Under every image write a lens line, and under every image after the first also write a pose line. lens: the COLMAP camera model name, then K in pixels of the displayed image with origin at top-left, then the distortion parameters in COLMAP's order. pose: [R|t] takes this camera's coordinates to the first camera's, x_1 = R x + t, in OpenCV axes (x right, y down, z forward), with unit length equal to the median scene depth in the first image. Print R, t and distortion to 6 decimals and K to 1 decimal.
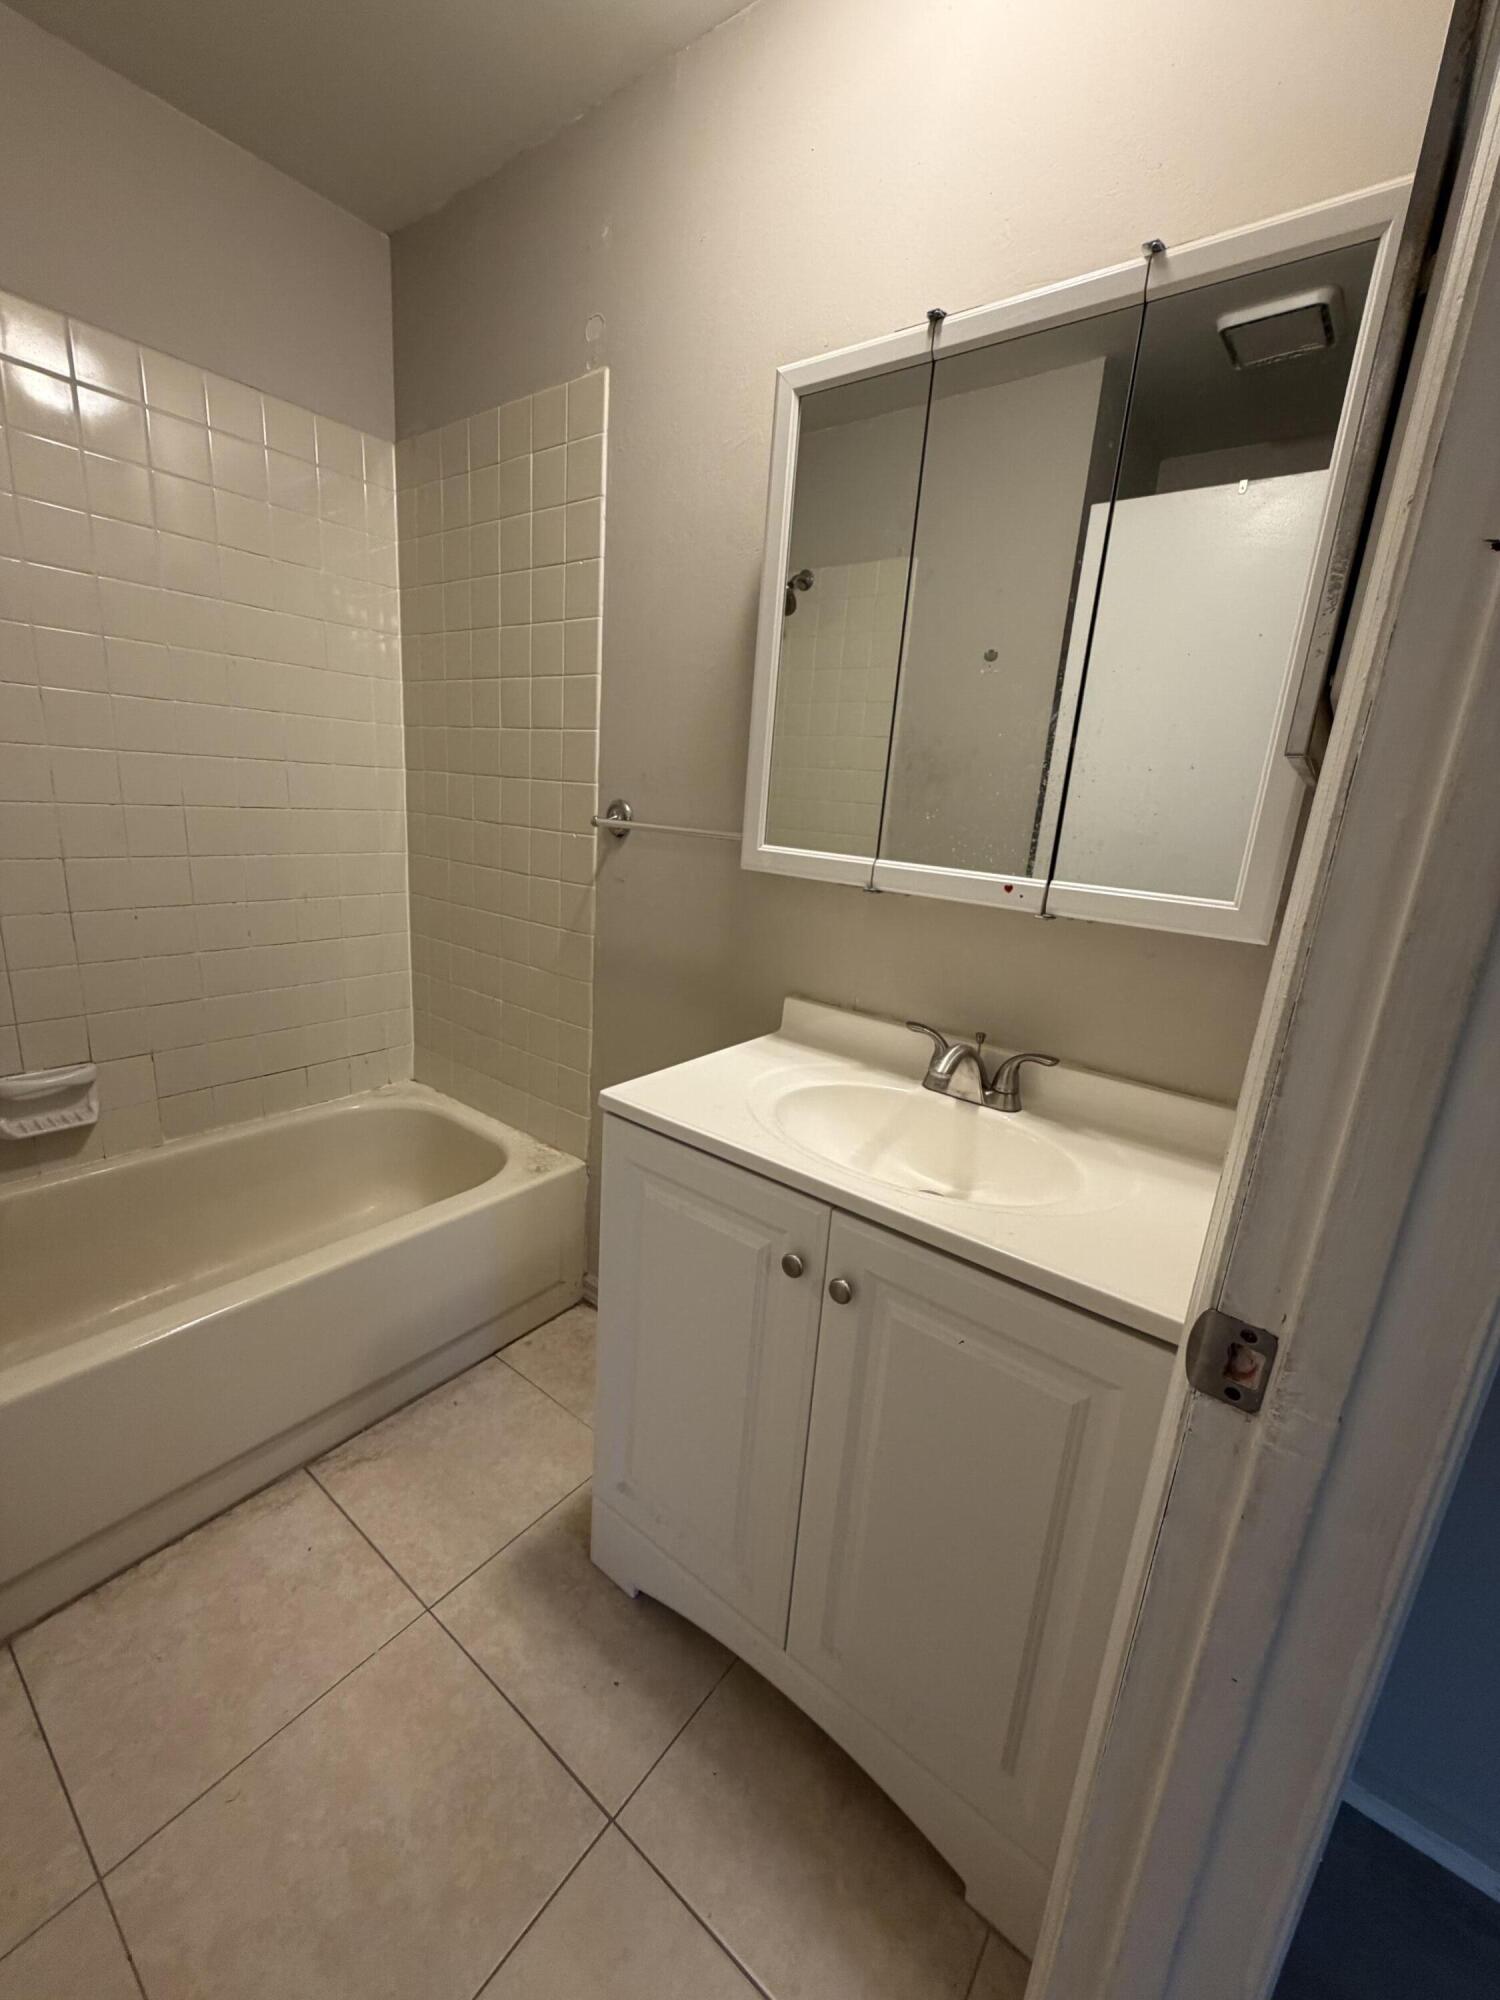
lens RADIAL K [[791.1, 0, 738.7], [0, 791.1, 996.0], [0, 0, 1]] dist [0.000711, 0.000062]
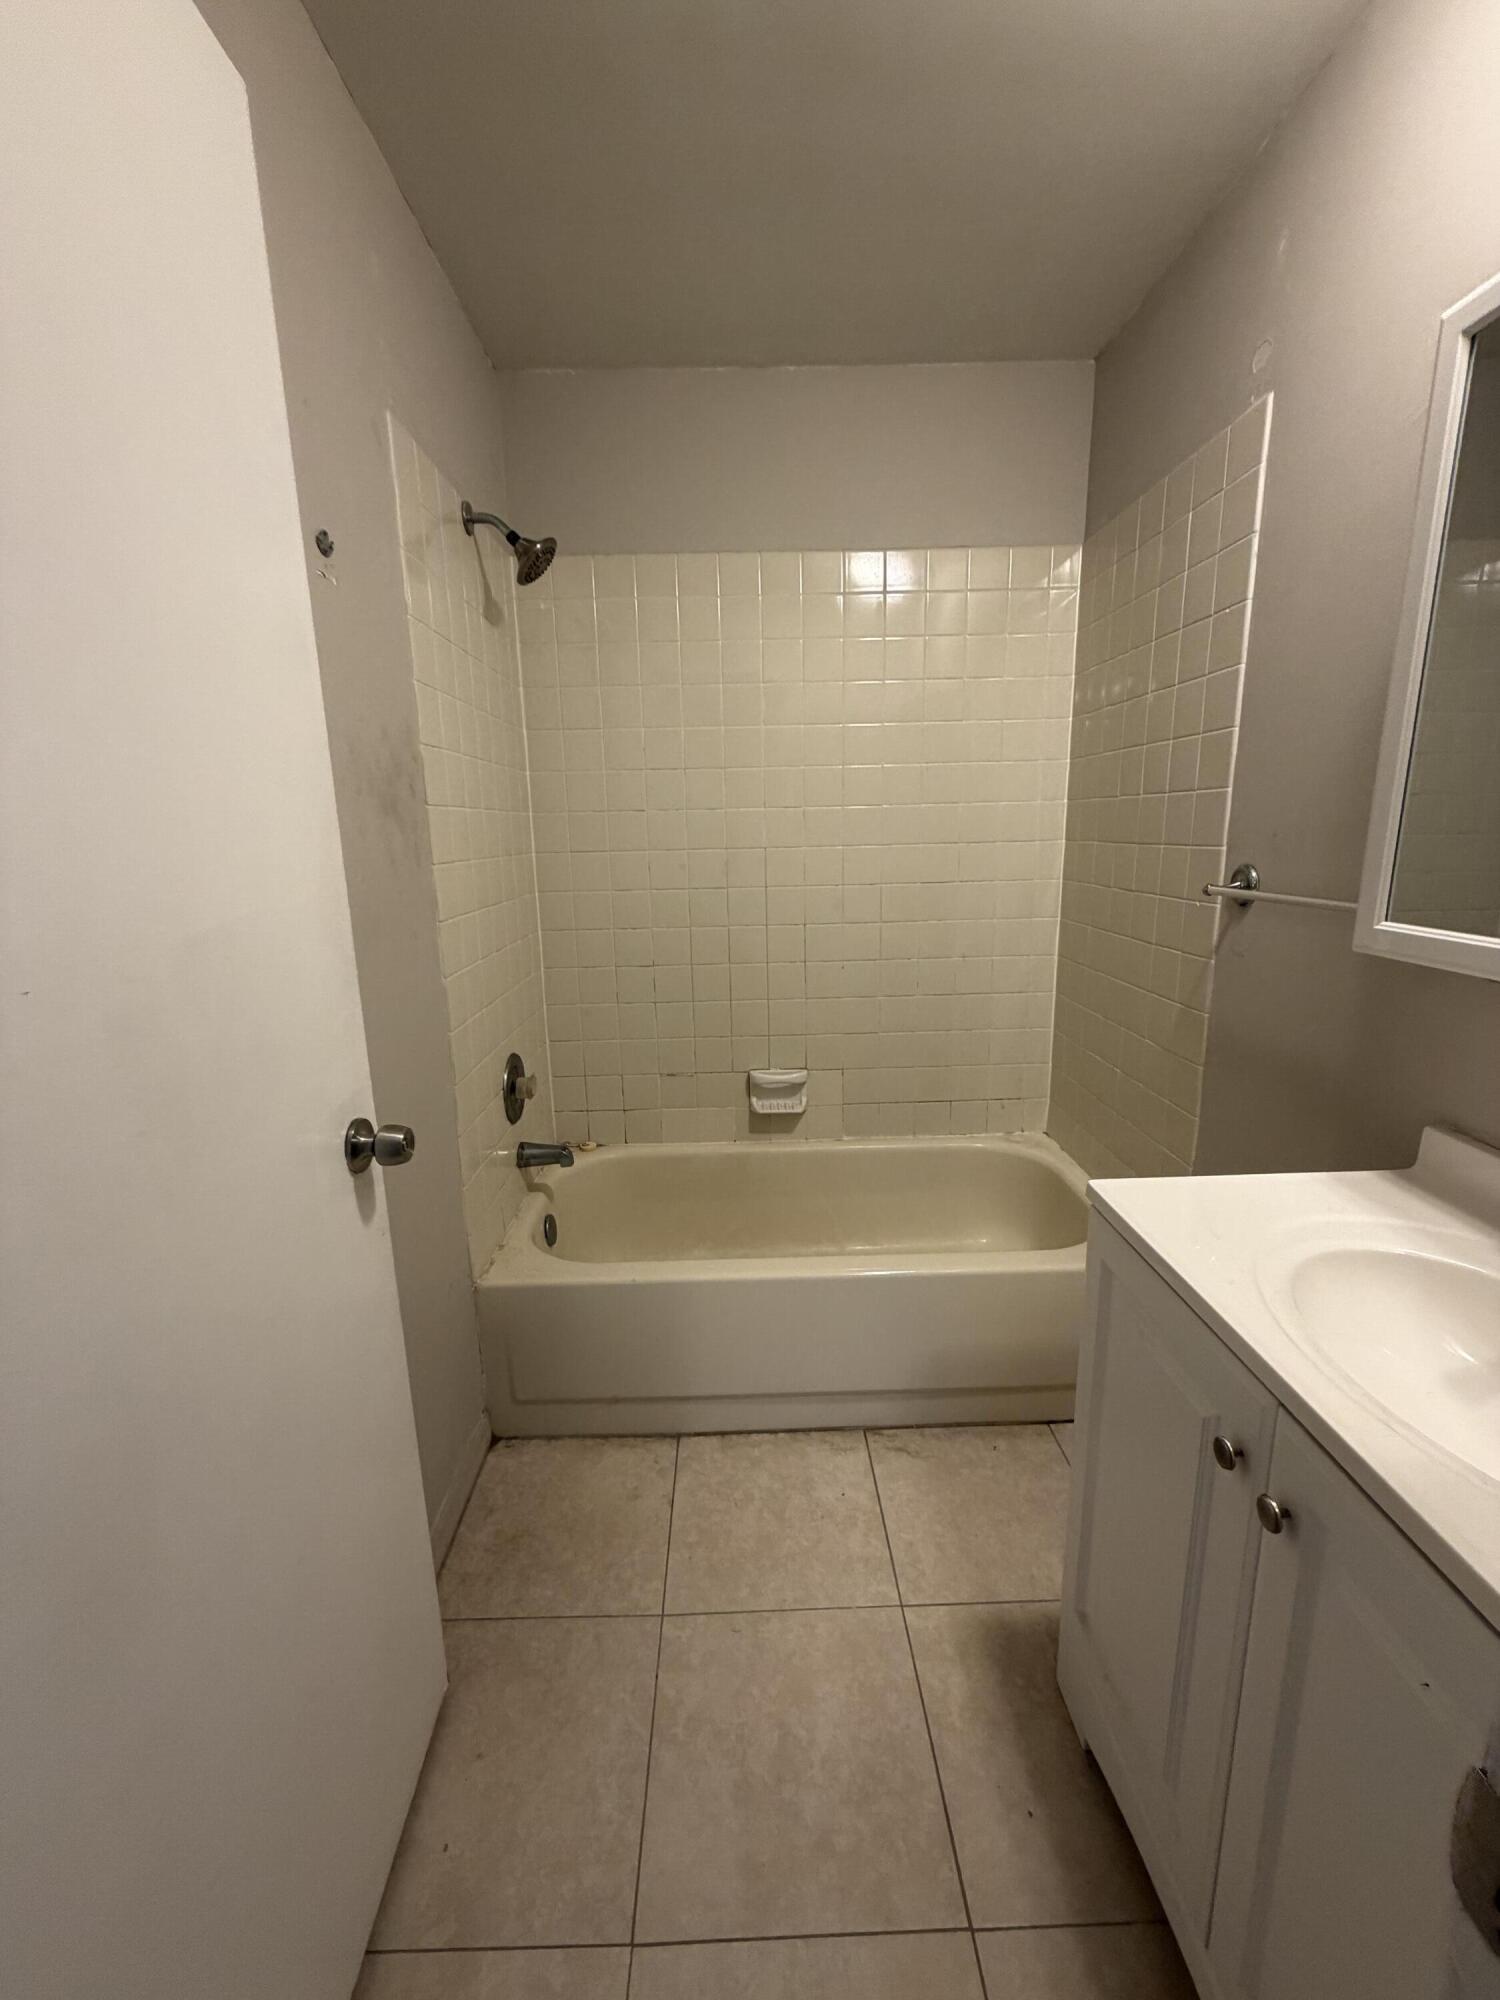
lens RADIAL K [[781.1, 0, 750.0], [0, 781.1, 1000.0], [0, 0, 1]] dist [0.002800, 0.000007]
pose [[0.634230, 0.084855, -0.768474, 0.192332], [-0.130147, 0.991493, 0.002069, -0.031129], [0.762112, 0.098703, 0.639878, 0.043636]]
